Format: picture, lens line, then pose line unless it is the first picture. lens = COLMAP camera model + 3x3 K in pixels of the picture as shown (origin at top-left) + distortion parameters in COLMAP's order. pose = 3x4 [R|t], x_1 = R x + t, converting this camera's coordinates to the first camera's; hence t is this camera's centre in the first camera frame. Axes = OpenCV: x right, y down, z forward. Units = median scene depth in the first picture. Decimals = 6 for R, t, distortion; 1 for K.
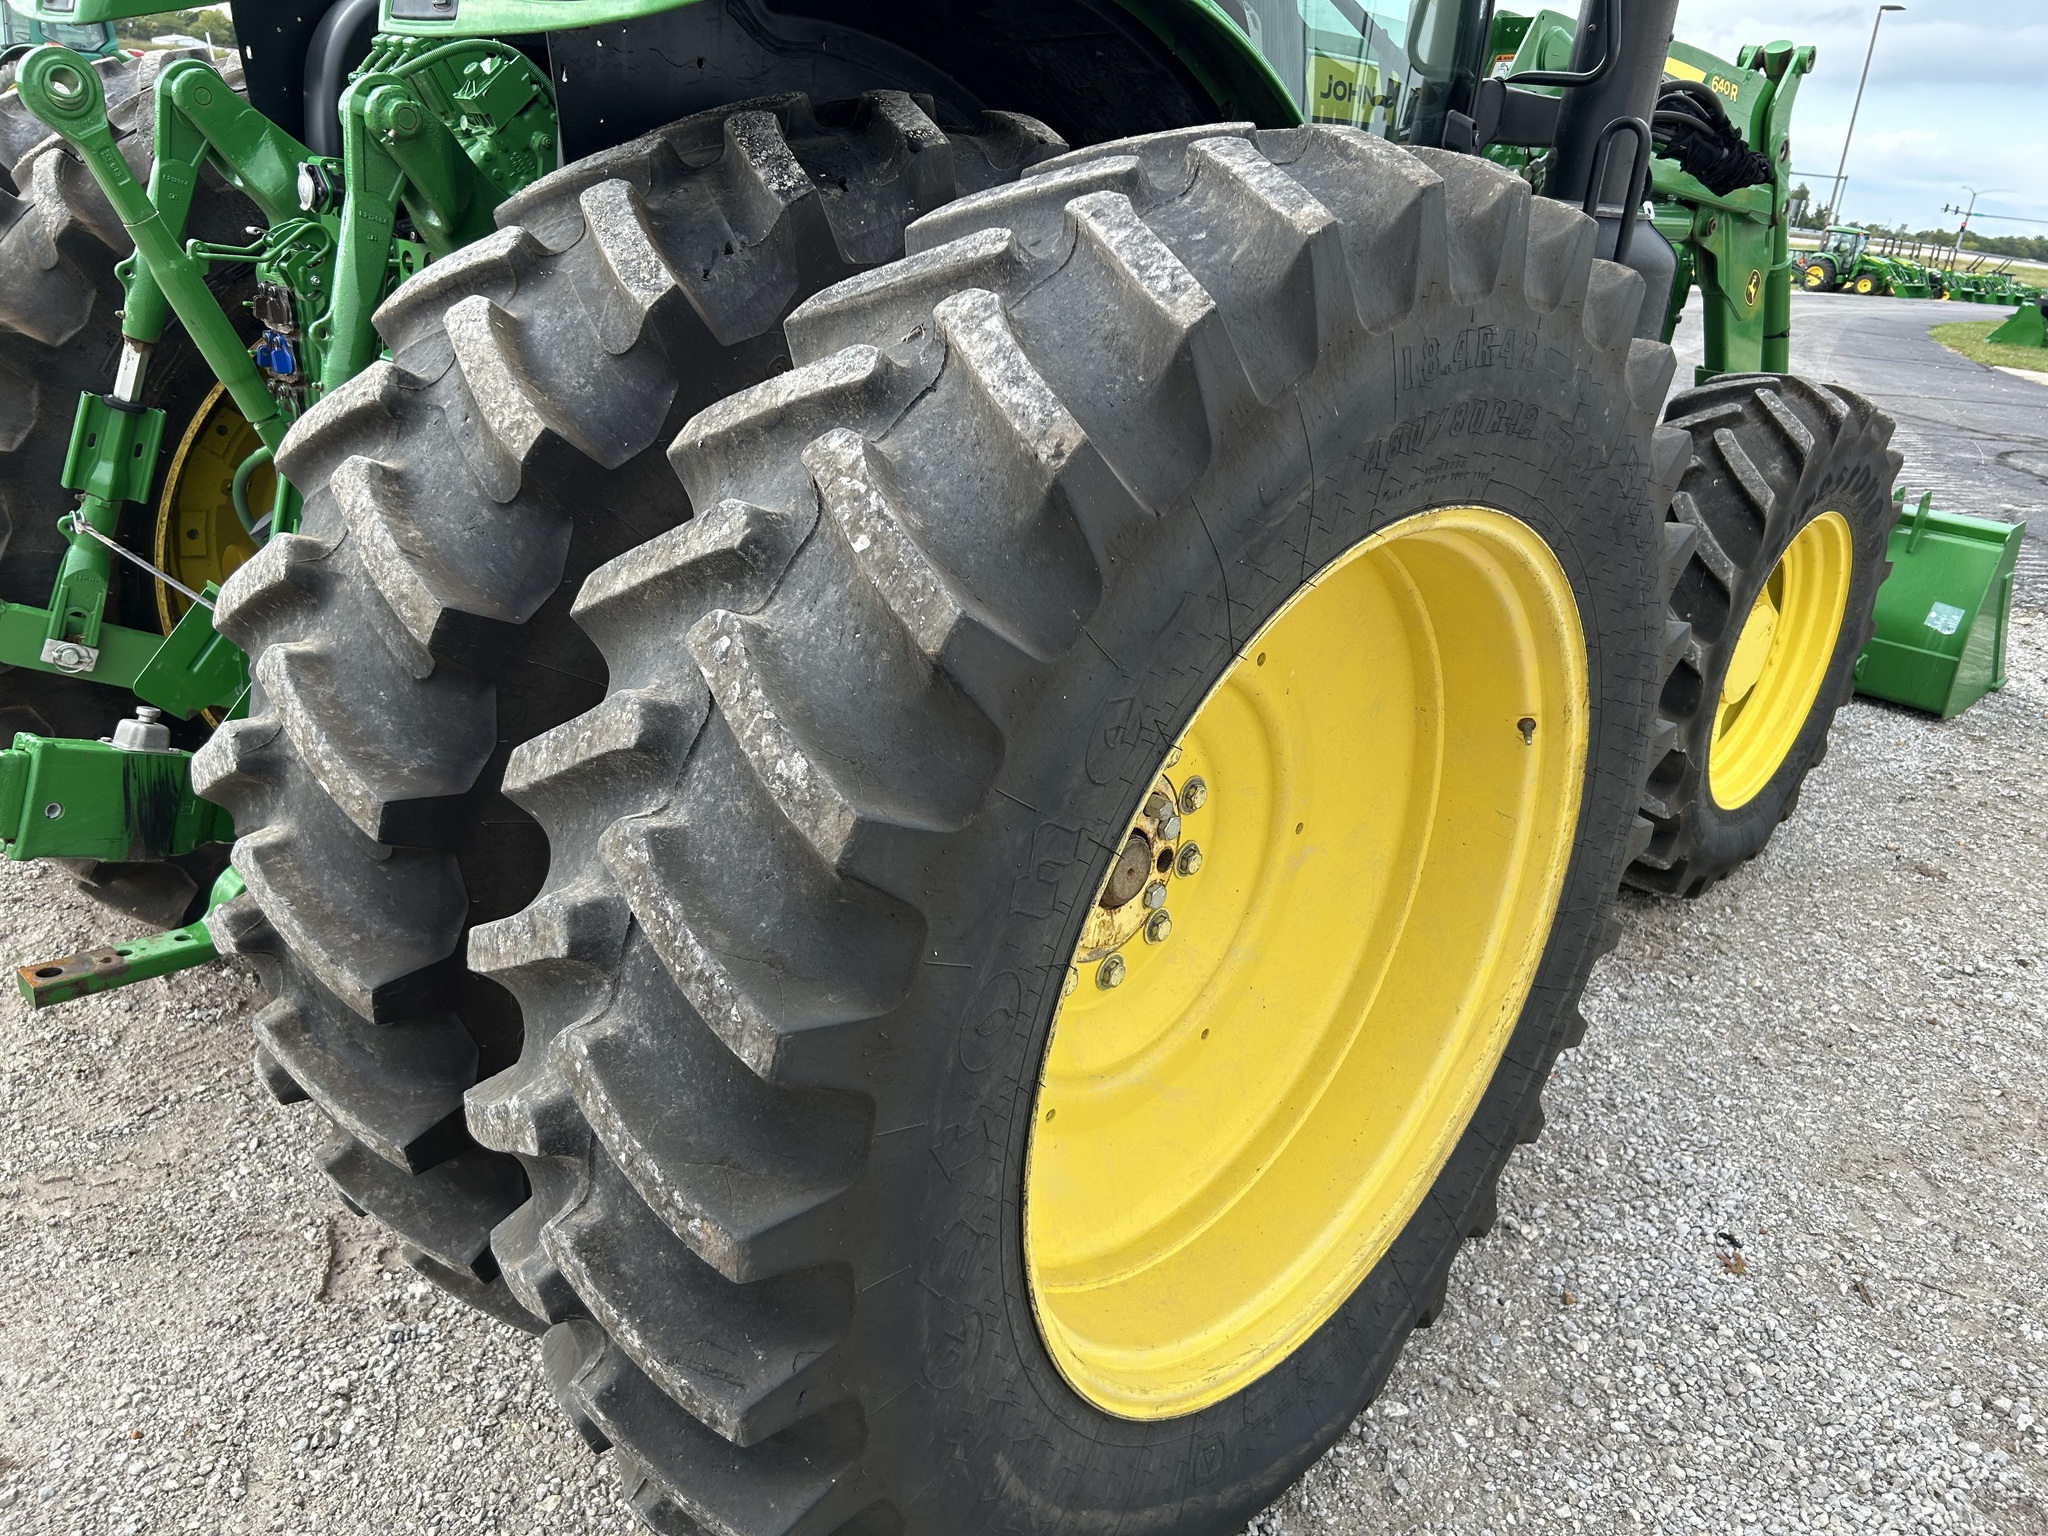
lens RADIAL K [[1557.2, 0, 1020.9], [0, 1557.2, 752.4], [0, 0, 1]] dist [0.011831, -0.005066]
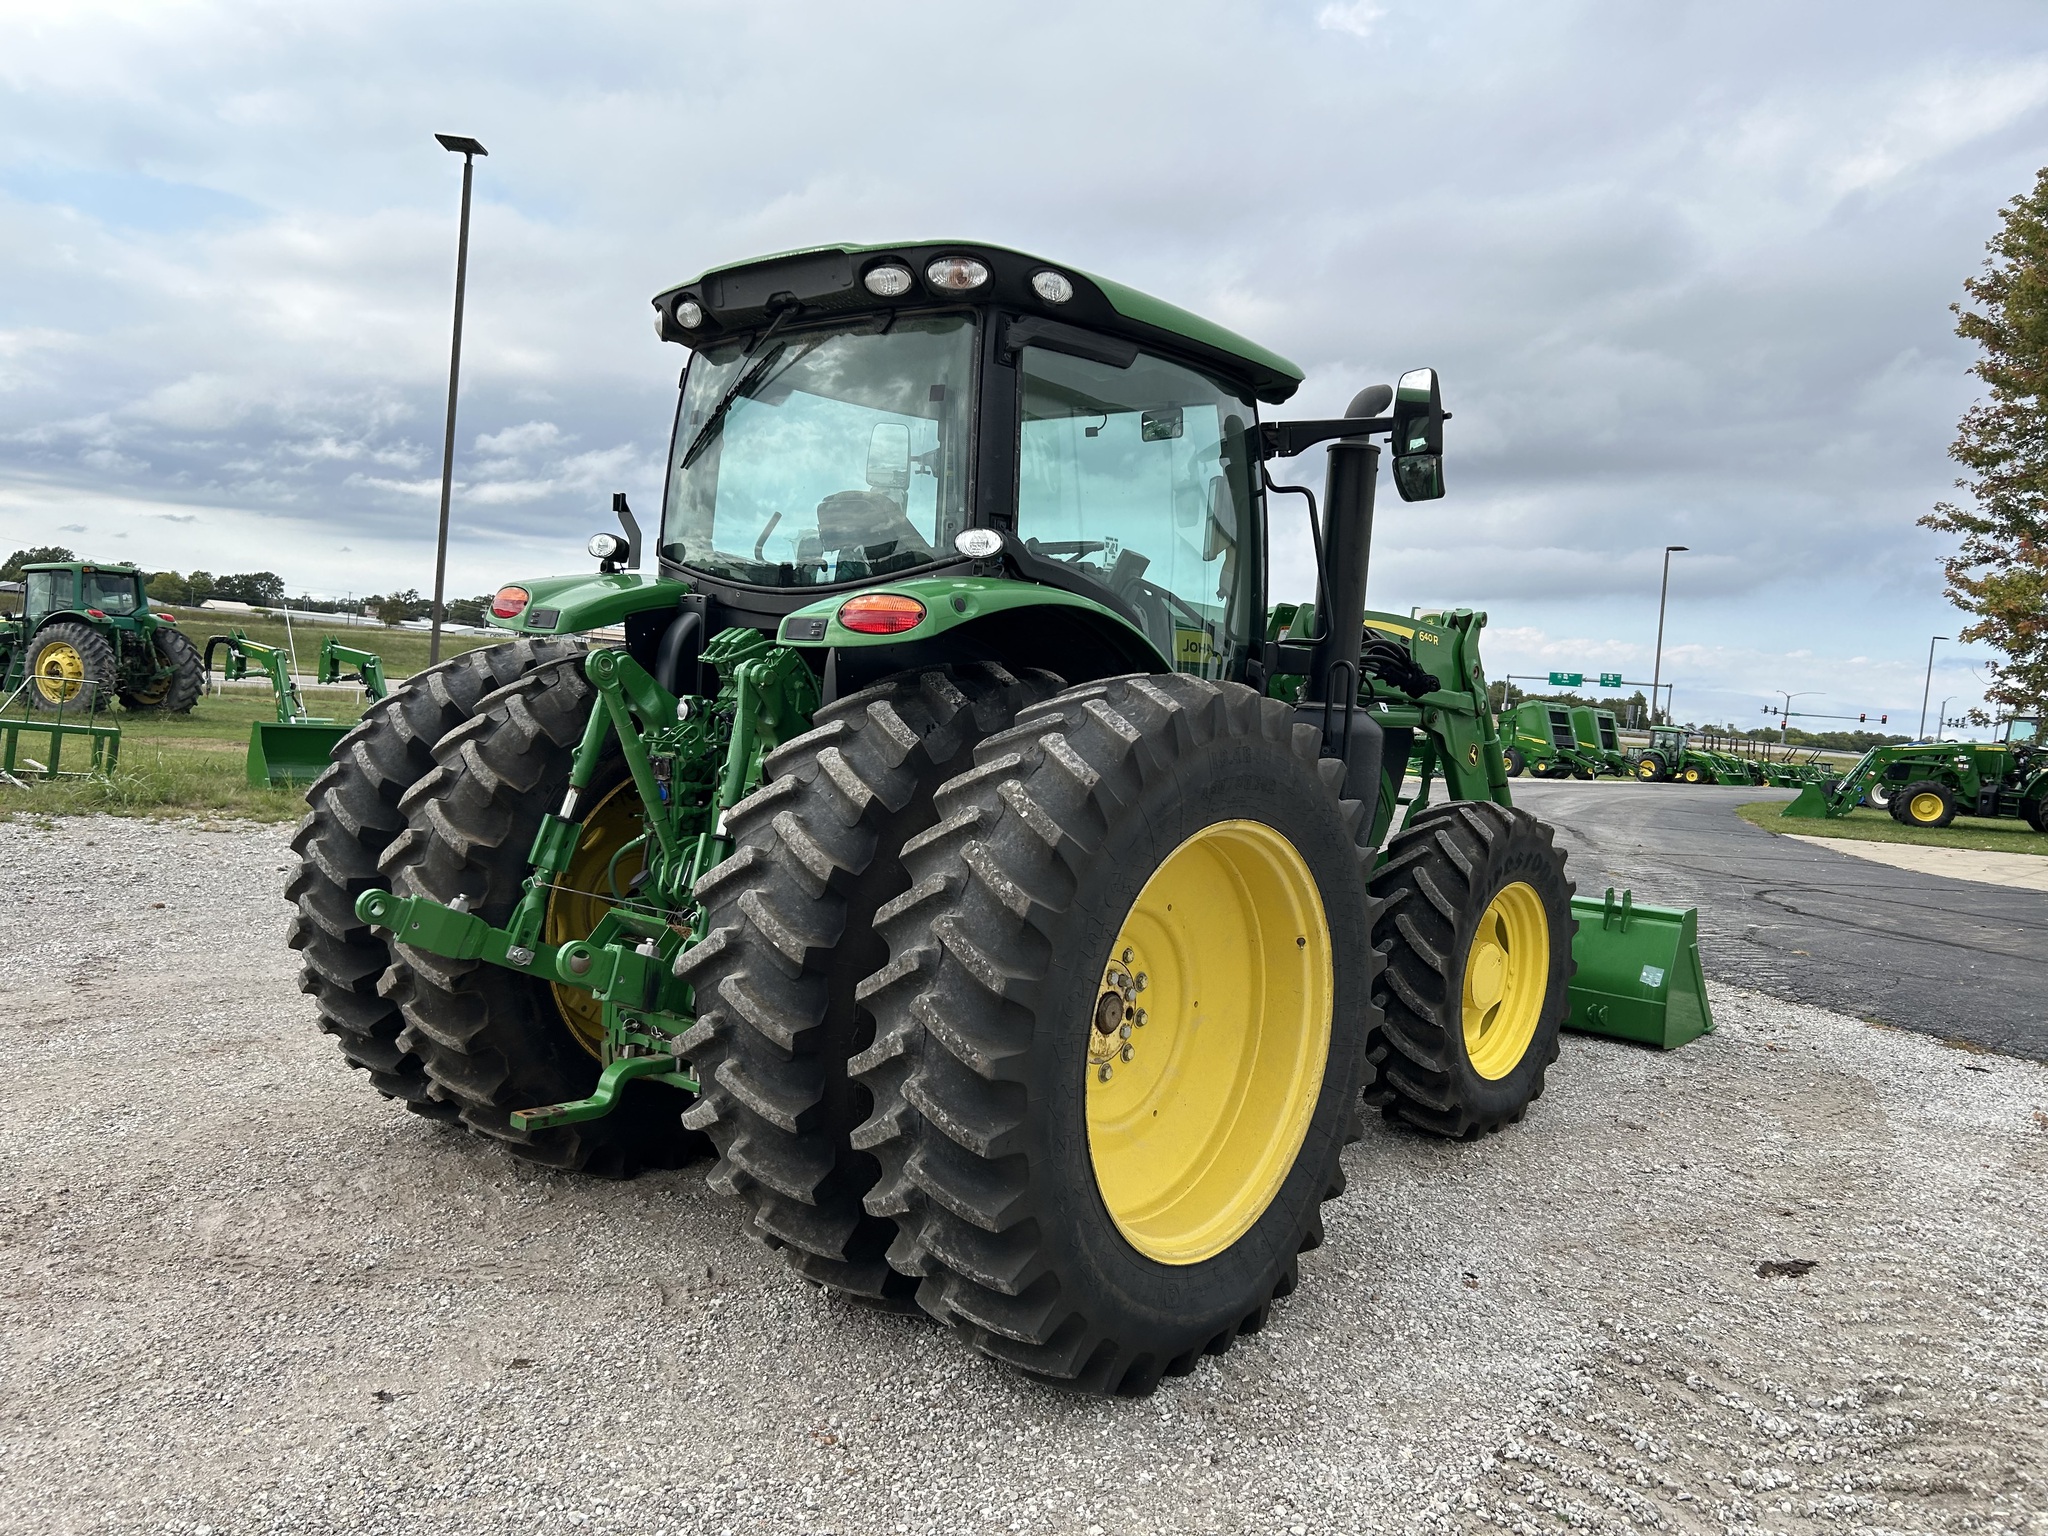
lens RADIAL K [[1557.2, 0, 1020.9], [0, 1557.2, 752.4], [0, 0, 1]] dist [0.011831, -0.005066]
pose [[0.997963, -0.024694, 0.058817, -0.150311], [0.041945, 0.948700, -0.313383, 0.358605], [-0.048061, 0.315212, 0.947804, -0.960397]]
